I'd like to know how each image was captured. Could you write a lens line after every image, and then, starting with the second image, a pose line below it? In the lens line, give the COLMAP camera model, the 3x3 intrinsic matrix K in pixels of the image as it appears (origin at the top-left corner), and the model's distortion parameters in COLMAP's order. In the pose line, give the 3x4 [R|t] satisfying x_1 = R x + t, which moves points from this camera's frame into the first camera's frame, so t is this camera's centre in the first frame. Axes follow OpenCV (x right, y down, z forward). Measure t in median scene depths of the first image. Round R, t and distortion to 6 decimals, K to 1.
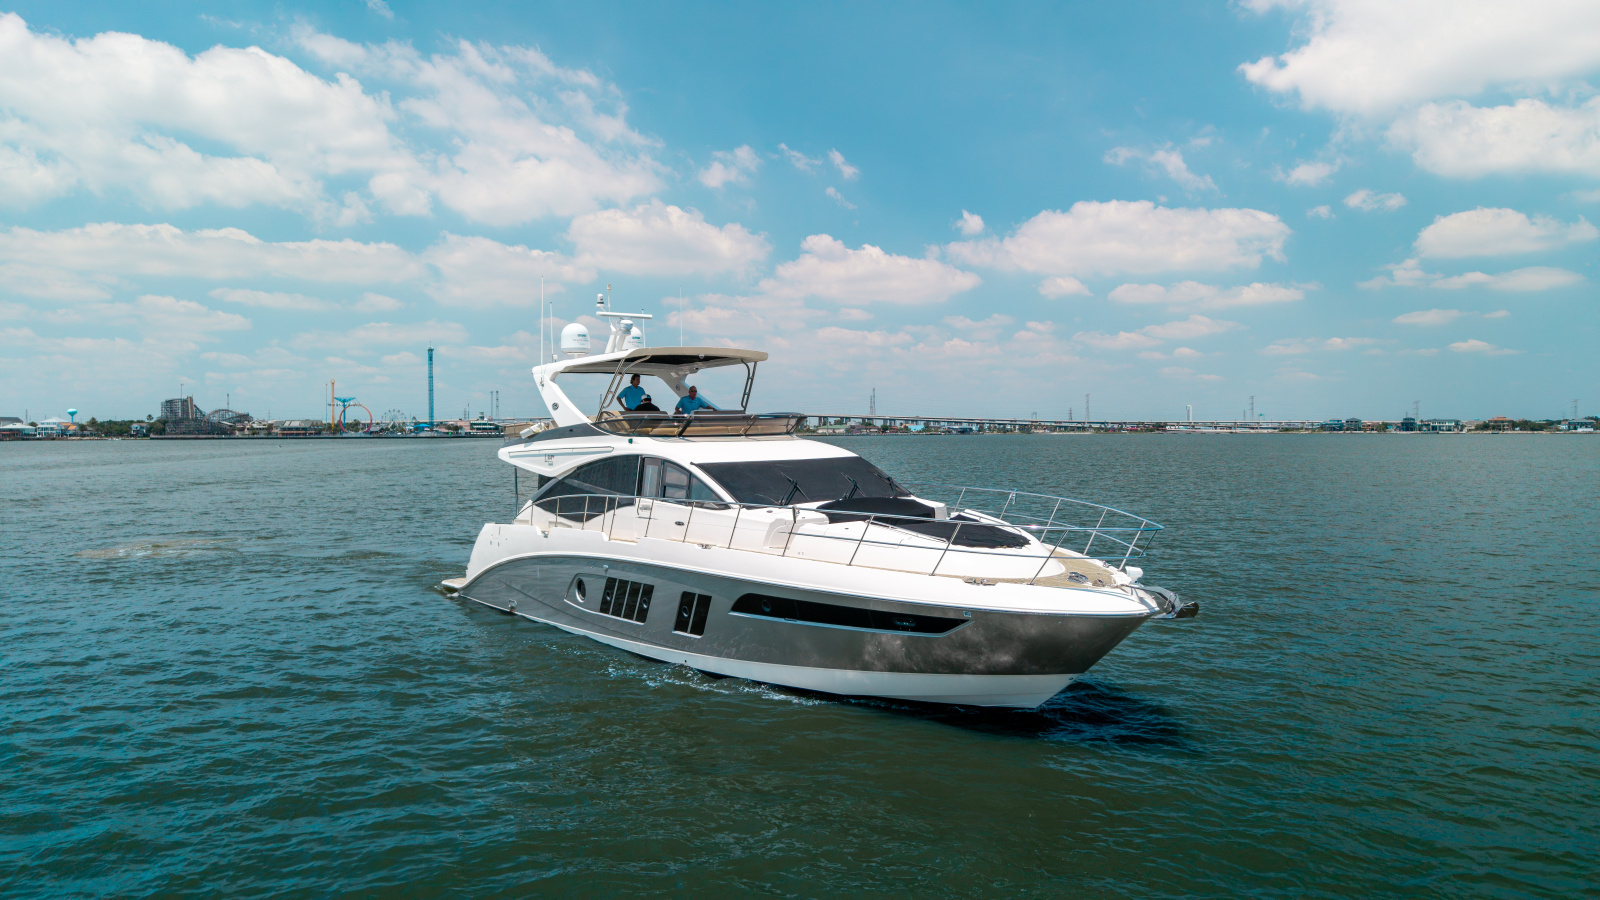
lens RADIAL K [[1107.5, 0, 816.2], [0, 1107.5, 448.1], [0, 0, 1]] dist [0.000968, -0.002763]
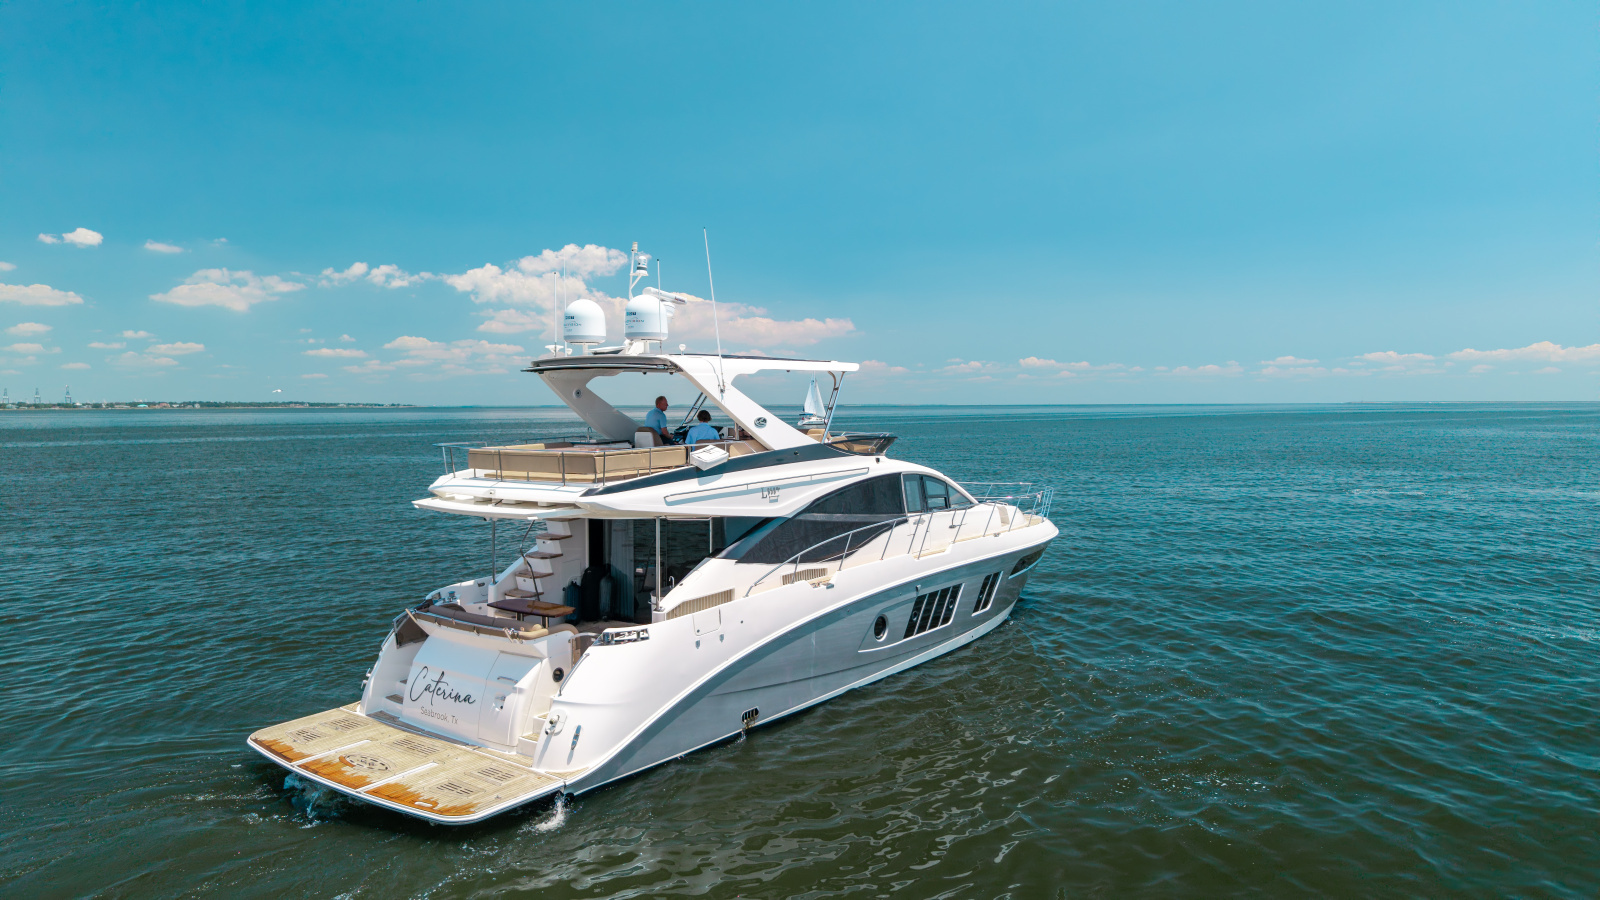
lens RADIAL K [[1080.0, 0, 811.3], [0, 1080.0, 501.1], [0, 0, 1]] dist [-0.010896, -0.005410]
pose [[-0.283380, -0.066876, 0.956673, -1.089830], [0.024730, 0.996724, 0.077001, -0.046377], [-0.958689, 0.045479, -0.280798, 1.370386]]
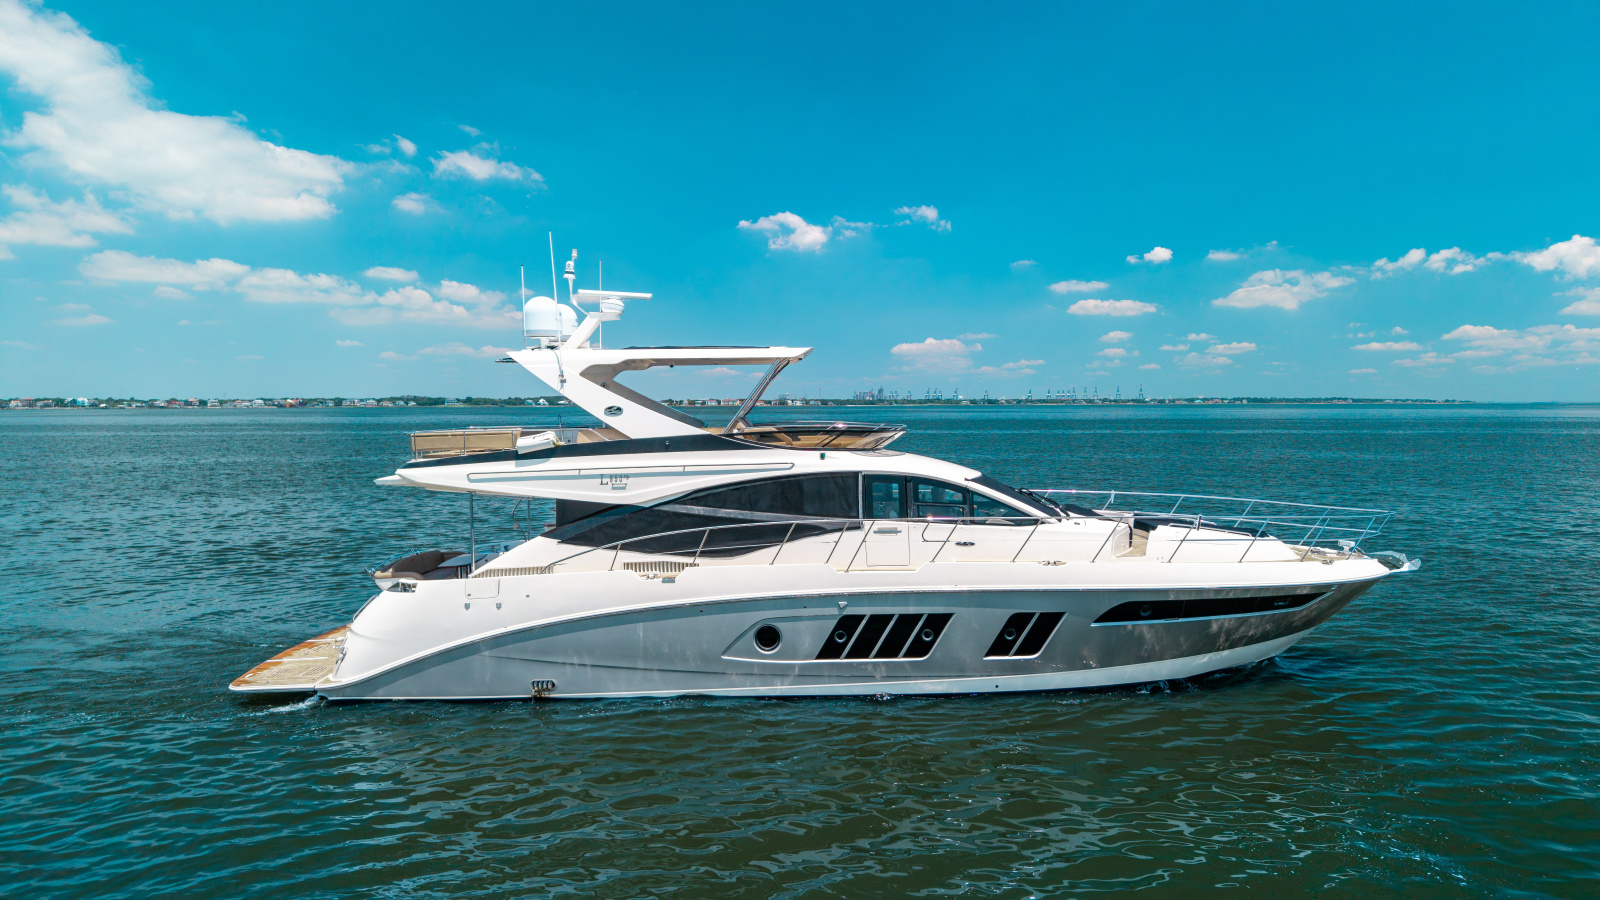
lens RADIAL K [[1080.0, 0, 811.3], [0, 1080.0, 501.1], [0, 0, 1]] dist [-0.010896, -0.005410]
pose [[0.591995, -0.056816, 0.803936, -0.877668], [0.007973, 0.997876, 0.064651, -0.026472], [-0.805902, -0.031863, 0.591191, 0.533305]]
